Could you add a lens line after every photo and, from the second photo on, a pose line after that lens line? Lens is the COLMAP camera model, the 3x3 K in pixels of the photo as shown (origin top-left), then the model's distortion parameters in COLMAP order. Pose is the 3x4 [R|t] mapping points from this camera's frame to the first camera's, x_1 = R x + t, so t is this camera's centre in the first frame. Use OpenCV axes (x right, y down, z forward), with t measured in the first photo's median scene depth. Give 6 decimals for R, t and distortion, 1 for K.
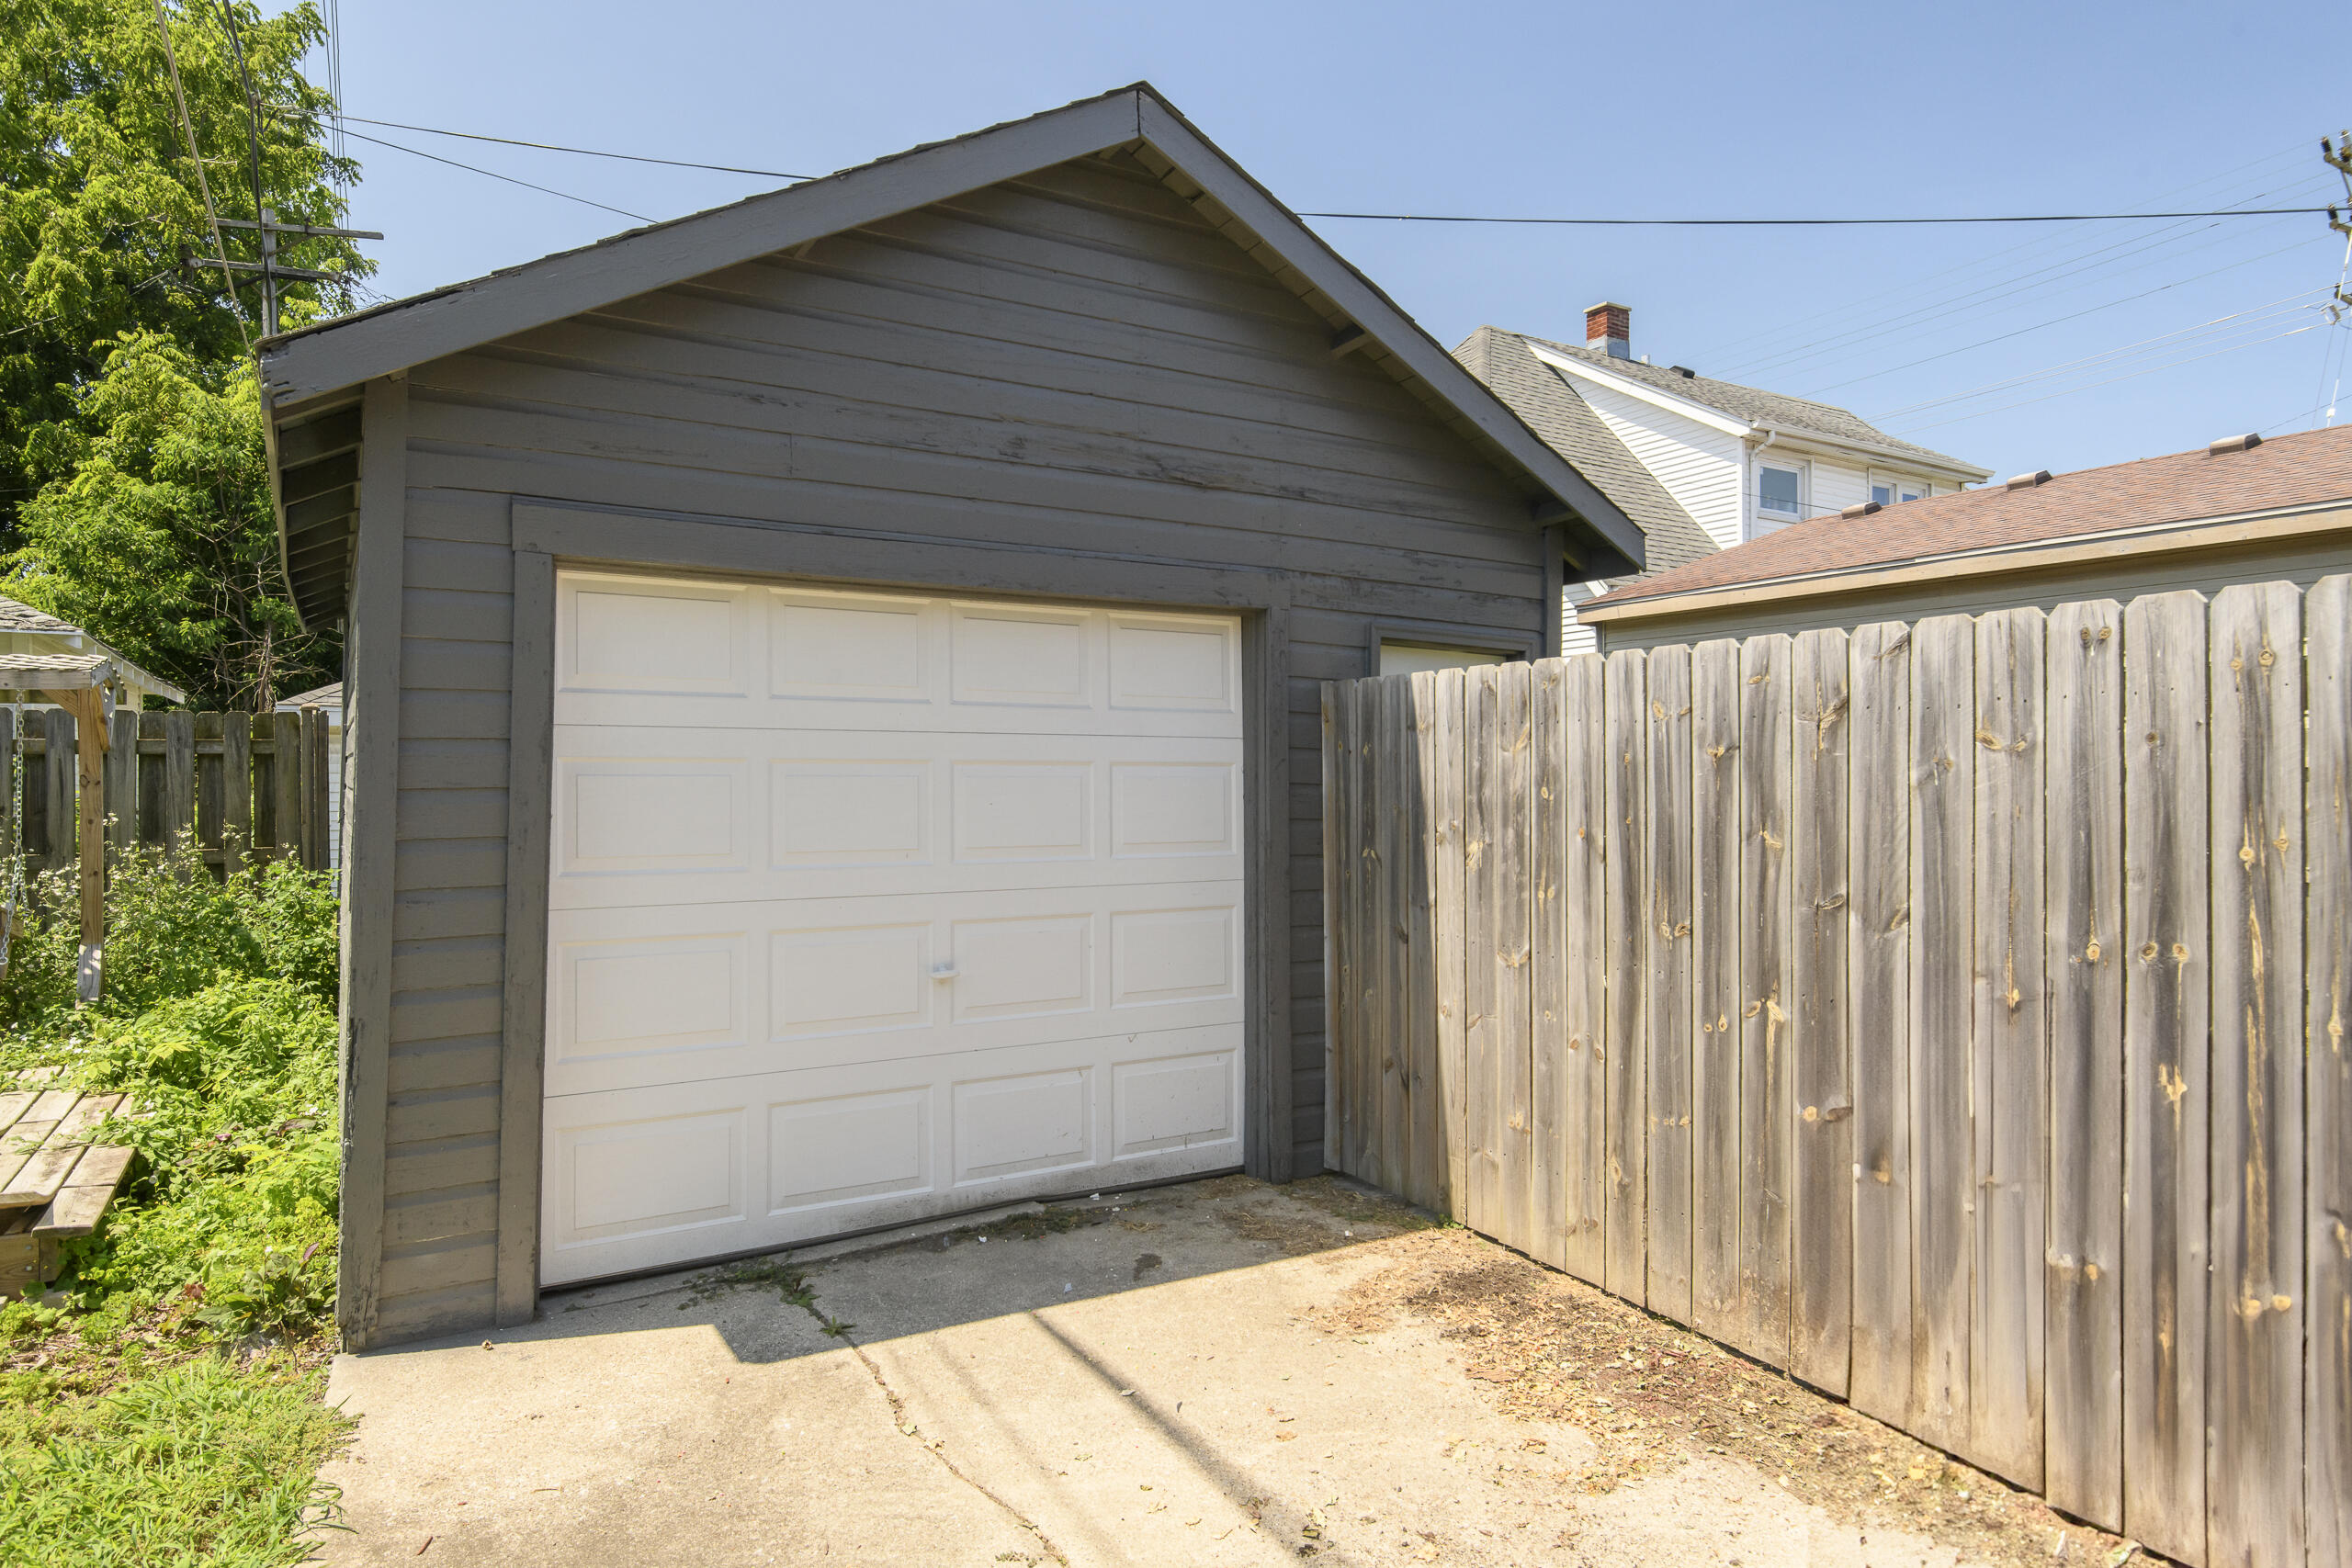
lens RADIAL K [[1360.6, 0, 1175.0], [0, 1360.6, 778.9], [0, 0, 1]] dist [0.007464, -0.004511]
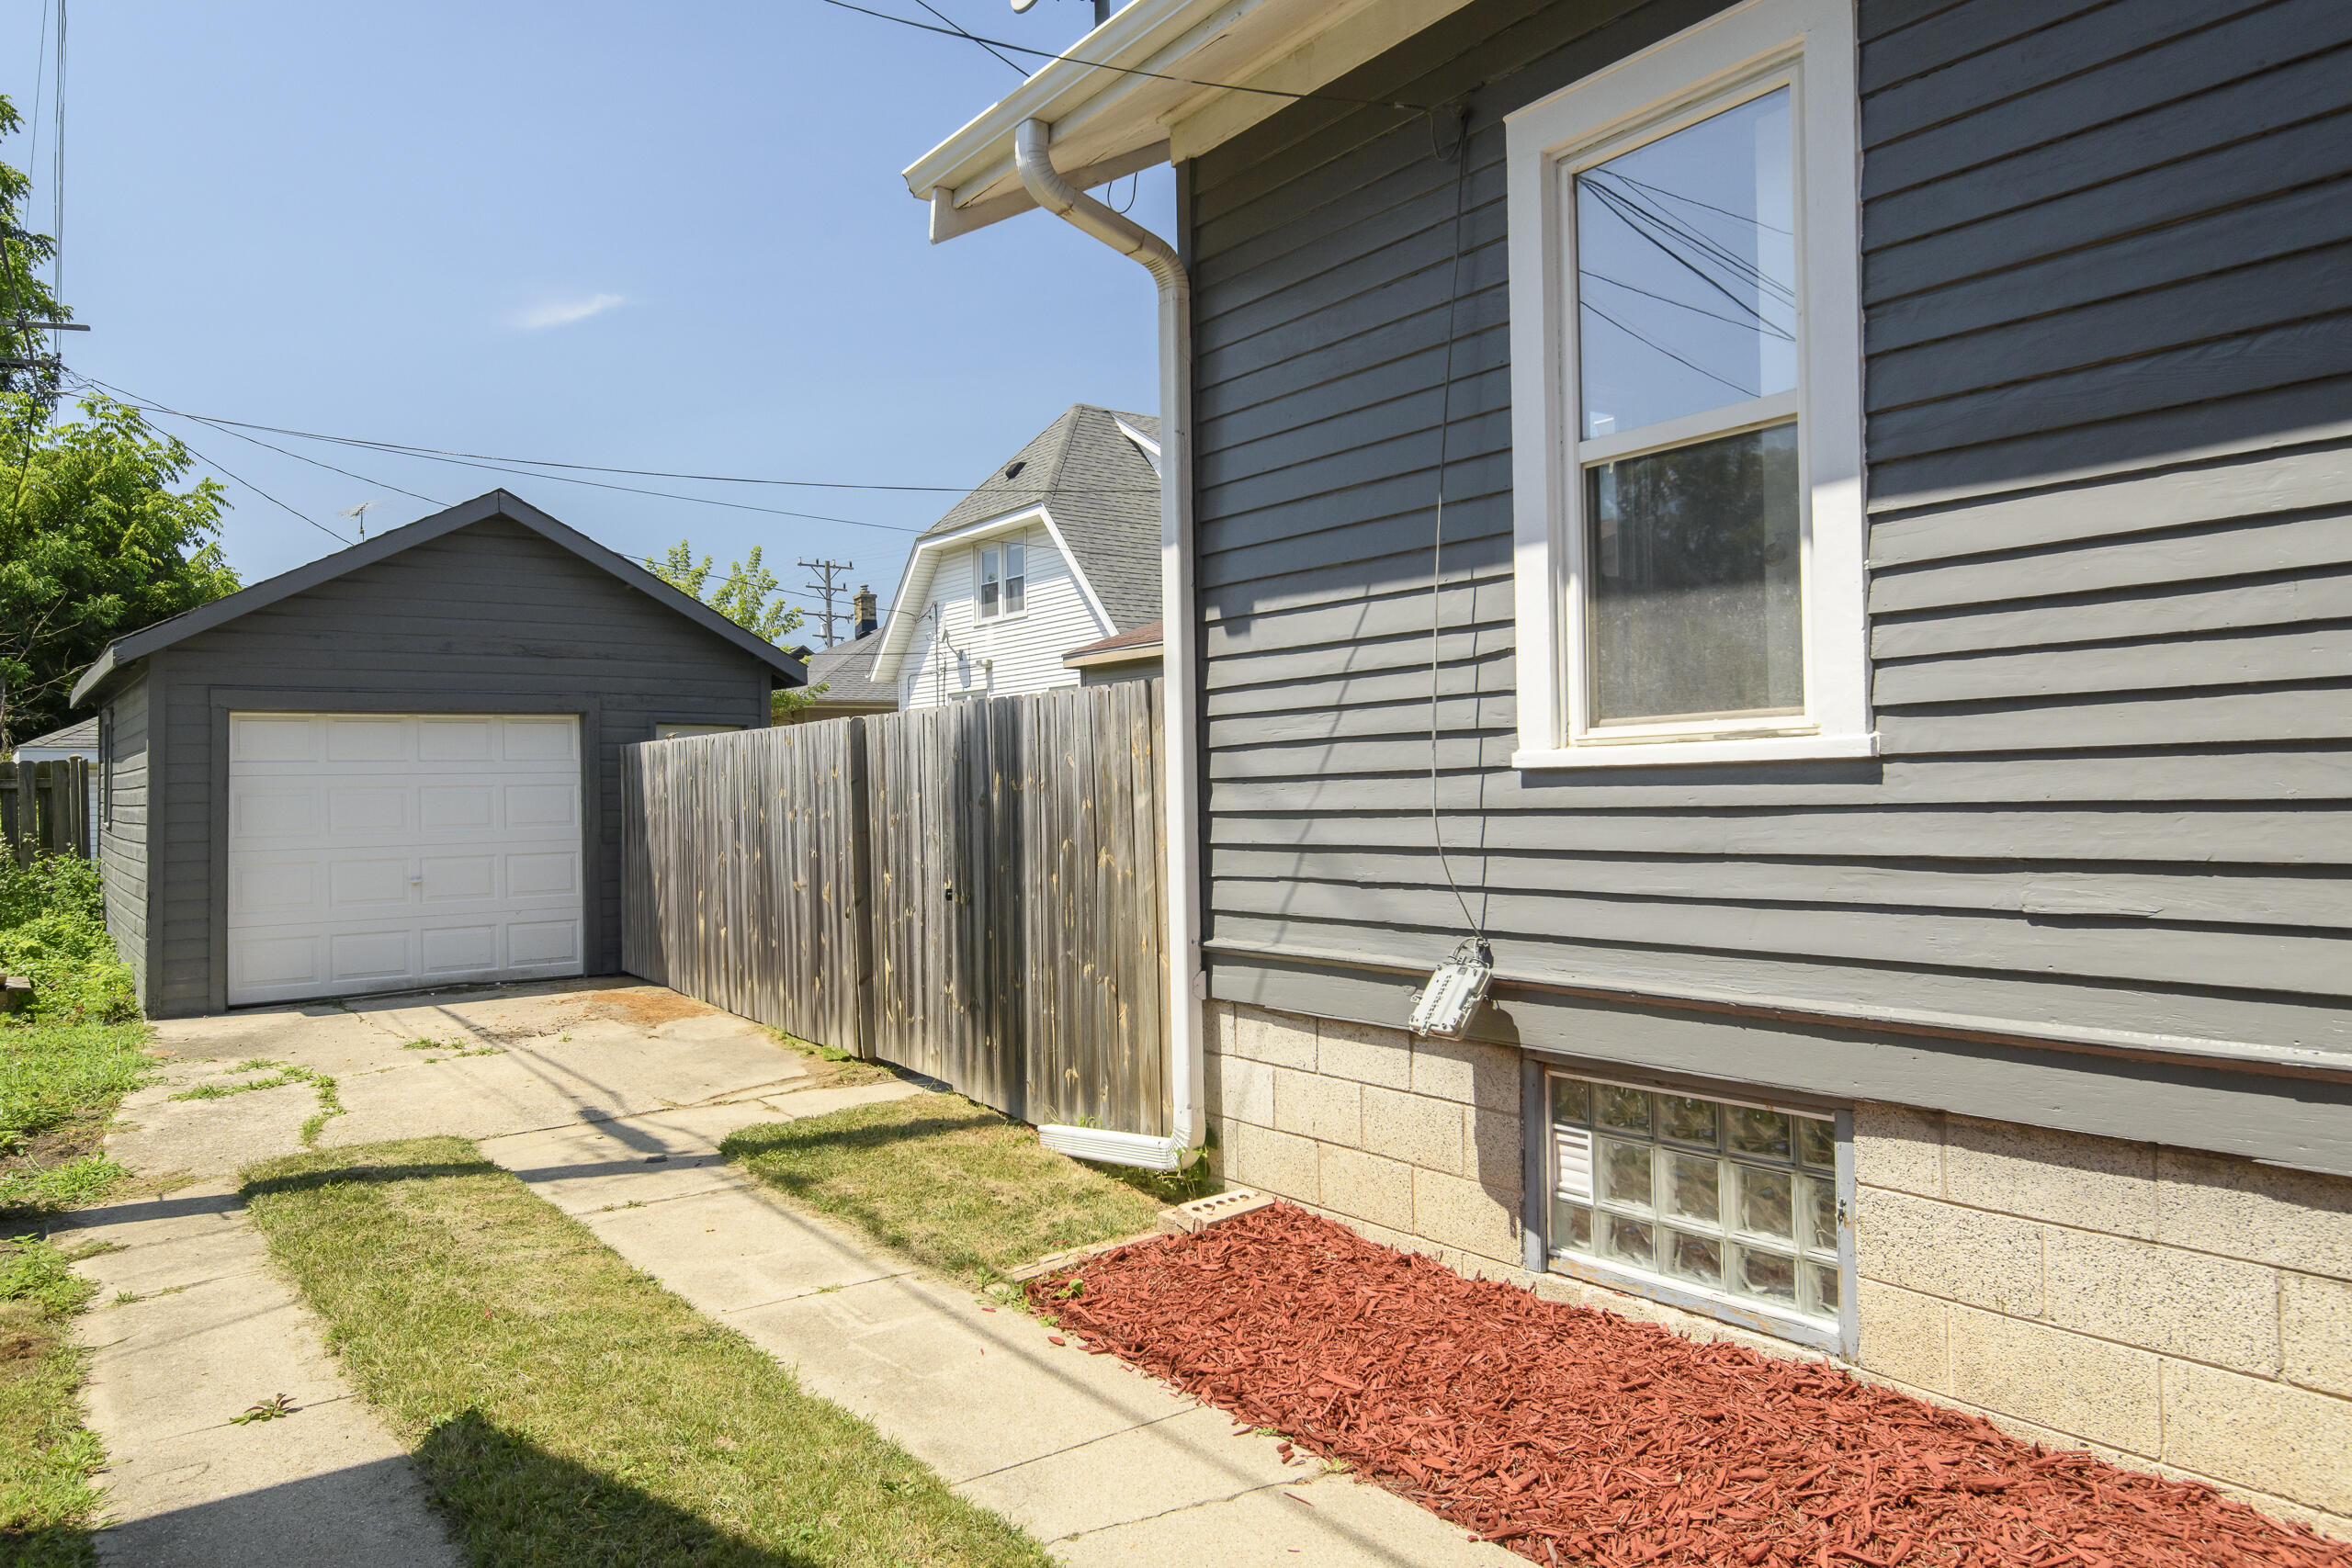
lens RADIAL K [[1548.5, 0, 1158.8], [0, 1548.5, 785.8], [0, 0, 1]] dist [0.035343, -0.020834]
pose [[0.995990, -0.020795, 0.087014, 0.775259], [0.020940, 0.999780, -0.000763, 0.011743], [-0.086979, 0.002582, 0.996207, -1.565941]]
